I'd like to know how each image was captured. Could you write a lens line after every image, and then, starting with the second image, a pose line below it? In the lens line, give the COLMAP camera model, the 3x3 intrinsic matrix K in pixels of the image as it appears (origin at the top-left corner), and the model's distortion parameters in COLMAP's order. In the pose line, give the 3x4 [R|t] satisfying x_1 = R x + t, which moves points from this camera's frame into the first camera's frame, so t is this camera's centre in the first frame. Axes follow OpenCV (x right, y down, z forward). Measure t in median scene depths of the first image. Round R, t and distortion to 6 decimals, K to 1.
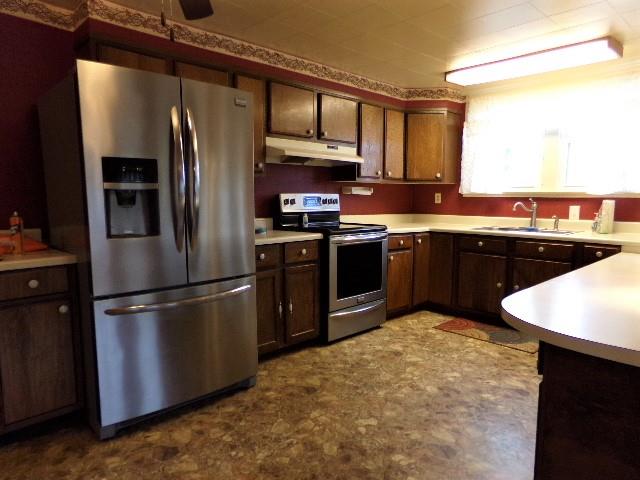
lens RADIAL K [[441.2, 0, 320.0], [0, 441.2, 240.0], [0, 0, 1]] dist [-0.005275, -0.000554]
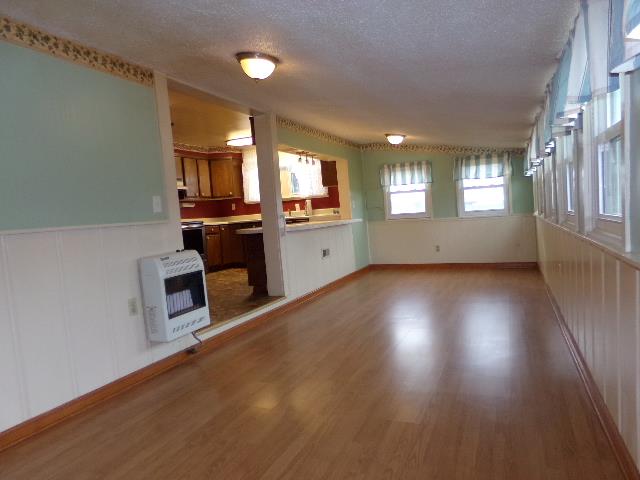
lens RADIAL K [[445.9, 0, 320.0], [0, 445.9, 240.0], [0, 0, 1]] dist [-0.115432, 0.001049]
pose [[0.923700, -0.098977, 0.370111, -0.084533], [0.117433, 0.992697, -0.027610, 0.137933], [-0.364675, 0.068967, 0.928577, -0.816963]]
